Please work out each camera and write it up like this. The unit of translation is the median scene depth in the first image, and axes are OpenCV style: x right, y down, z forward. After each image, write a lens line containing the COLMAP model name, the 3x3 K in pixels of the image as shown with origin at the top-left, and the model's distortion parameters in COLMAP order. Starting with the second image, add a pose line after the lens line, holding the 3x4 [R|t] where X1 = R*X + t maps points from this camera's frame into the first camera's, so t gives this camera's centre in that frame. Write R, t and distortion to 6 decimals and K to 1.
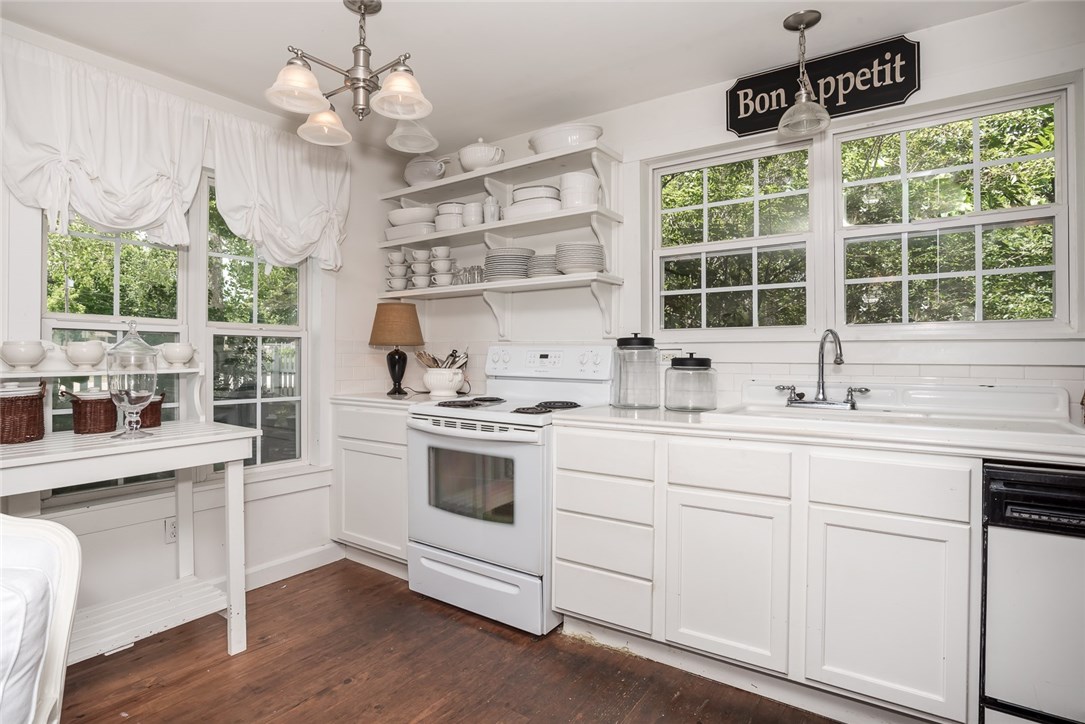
lens RADIAL K [[564.0, 0, 542.5], [0, 564.0, 362.0], [0, 0, 1]] dist [-0.064182, 0.029262]
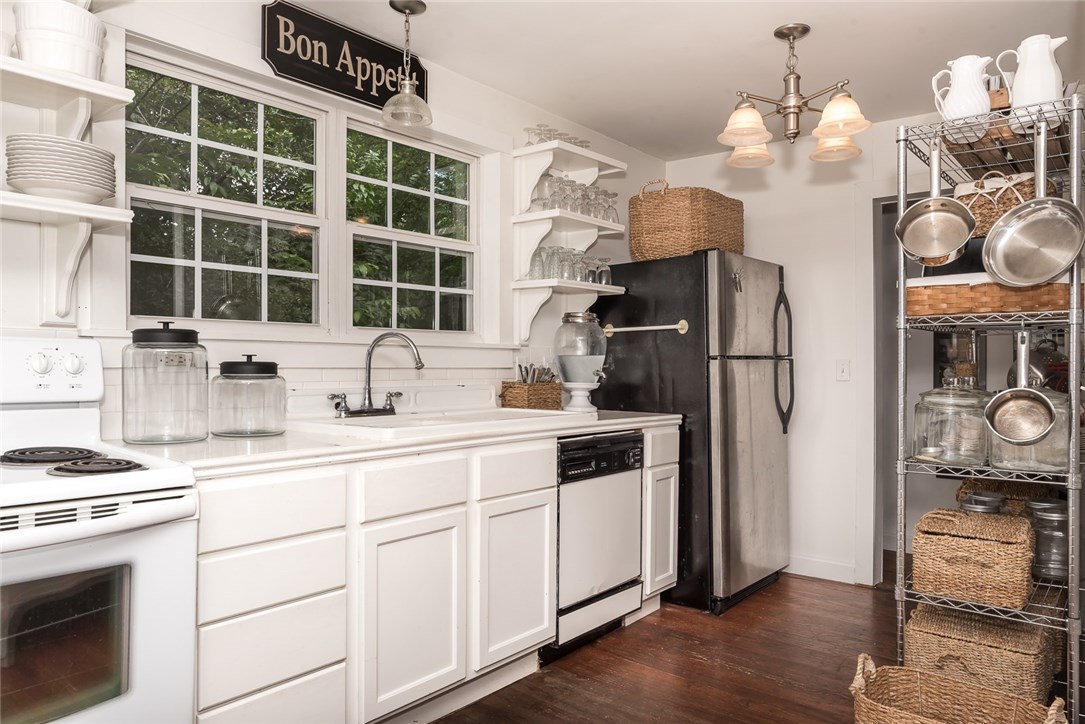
lens RADIAL K [[773.9, 0, 542.5], [0, 773.9, 362.0], [0, 0, 1]] dist [0.002356, -0.000591]
pose [[0.063163, -0.001995, 0.998001, -0.748410], [-0.000477, 0.999998, 0.002030, -0.009993], [-0.998003, -0.000605, 0.063162, 0.605720]]
